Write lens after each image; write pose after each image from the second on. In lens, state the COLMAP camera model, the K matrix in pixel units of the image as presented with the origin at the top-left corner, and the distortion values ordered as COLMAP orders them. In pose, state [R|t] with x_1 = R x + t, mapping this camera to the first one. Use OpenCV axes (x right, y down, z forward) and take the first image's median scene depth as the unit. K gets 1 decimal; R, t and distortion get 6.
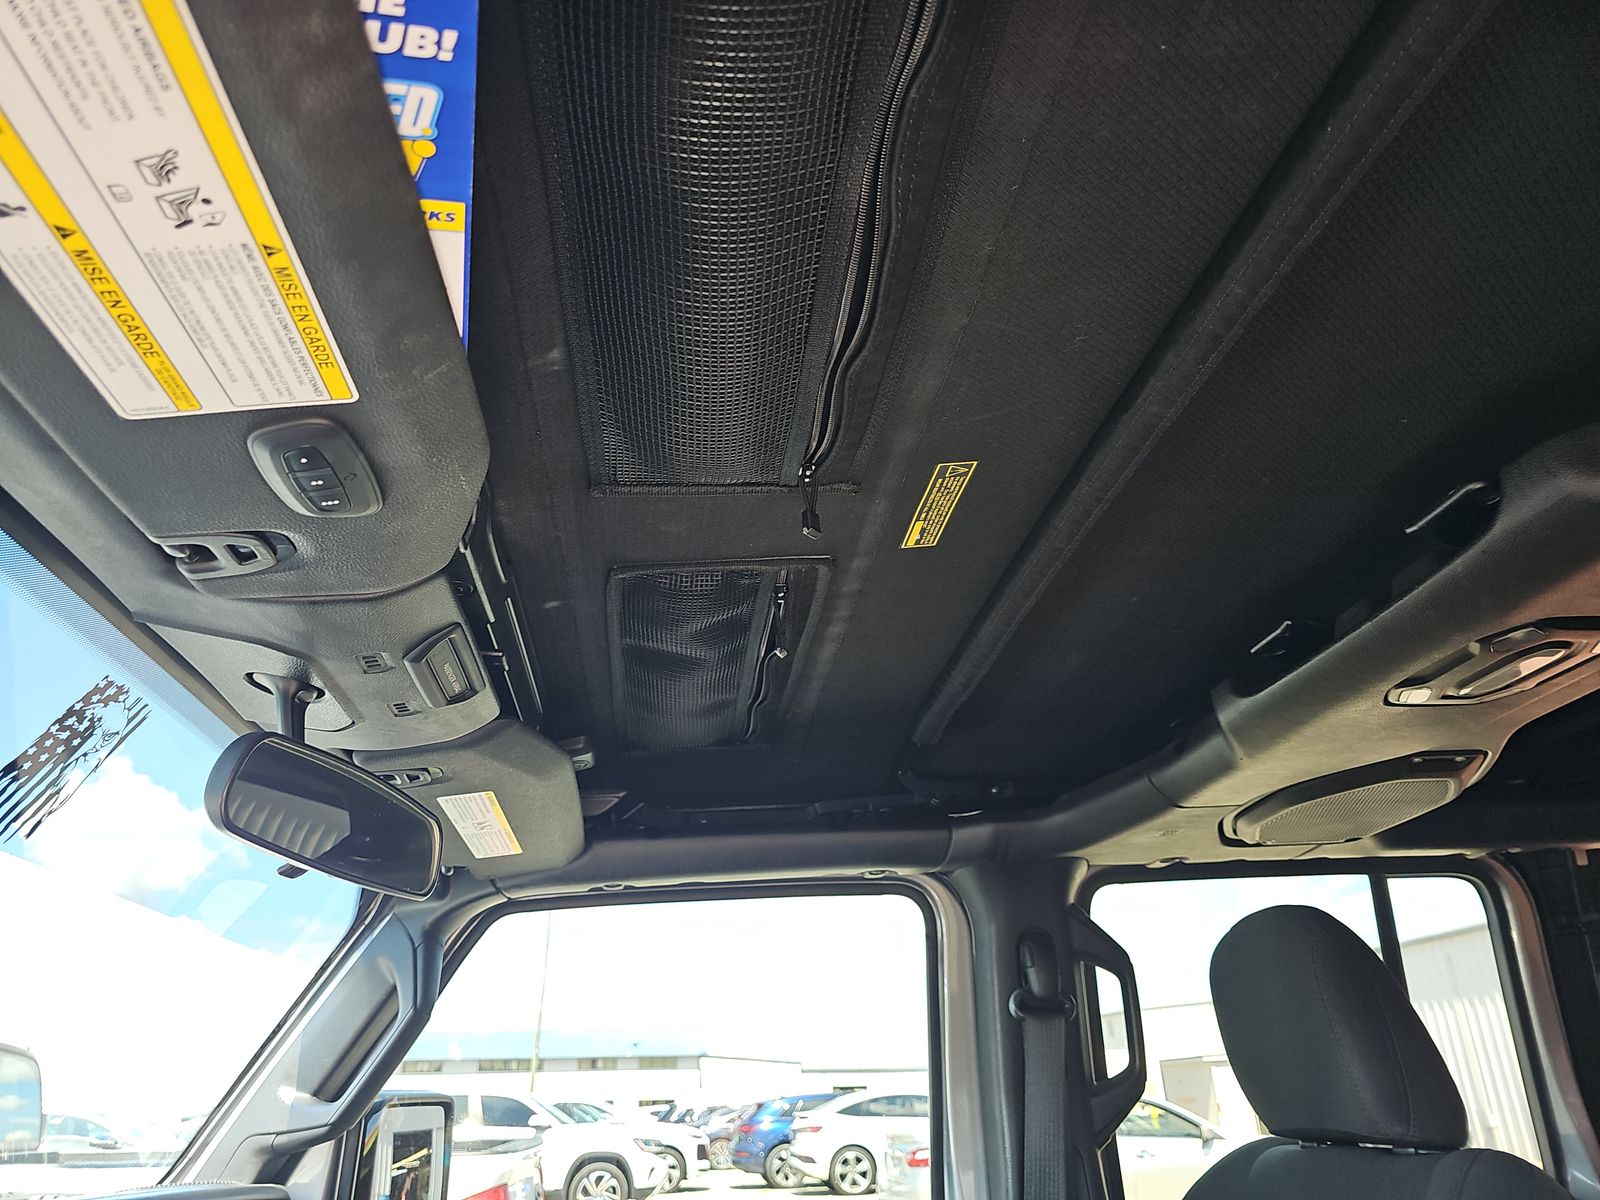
lens RADIAL K [[1099.3, 0, 792.7], [0, 1099.3, 611.8], [0, 0, 1]] dist [0.055750, -0.059581]
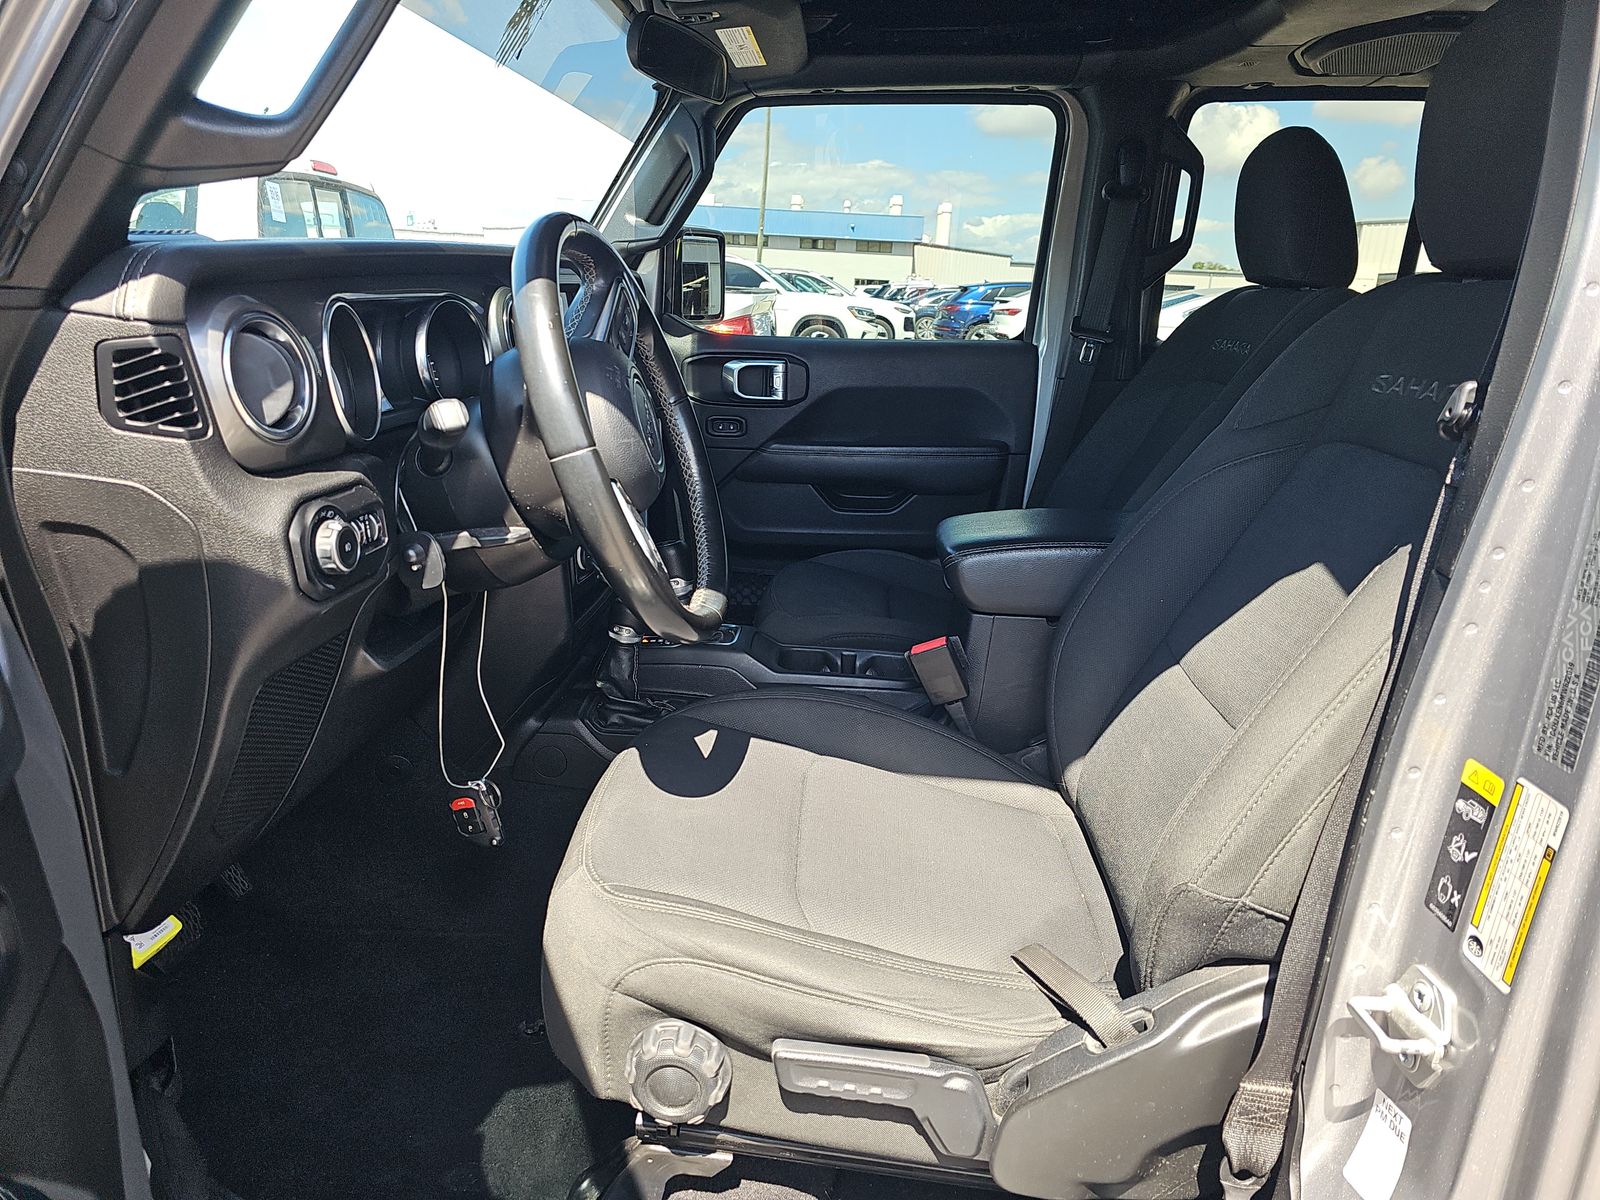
lens RADIAL K [[1099.3, 0, 792.7], [0, 1099.3, 611.8], [0, 0, 1]] dist [0.055750, -0.059581]
pose [[0.981255, 0.116494, -0.153516, 0.082660], [0.010239, 0.763968, 0.645173, -0.148219], [0.192440, -0.634652, 0.748454, -0.461697]]
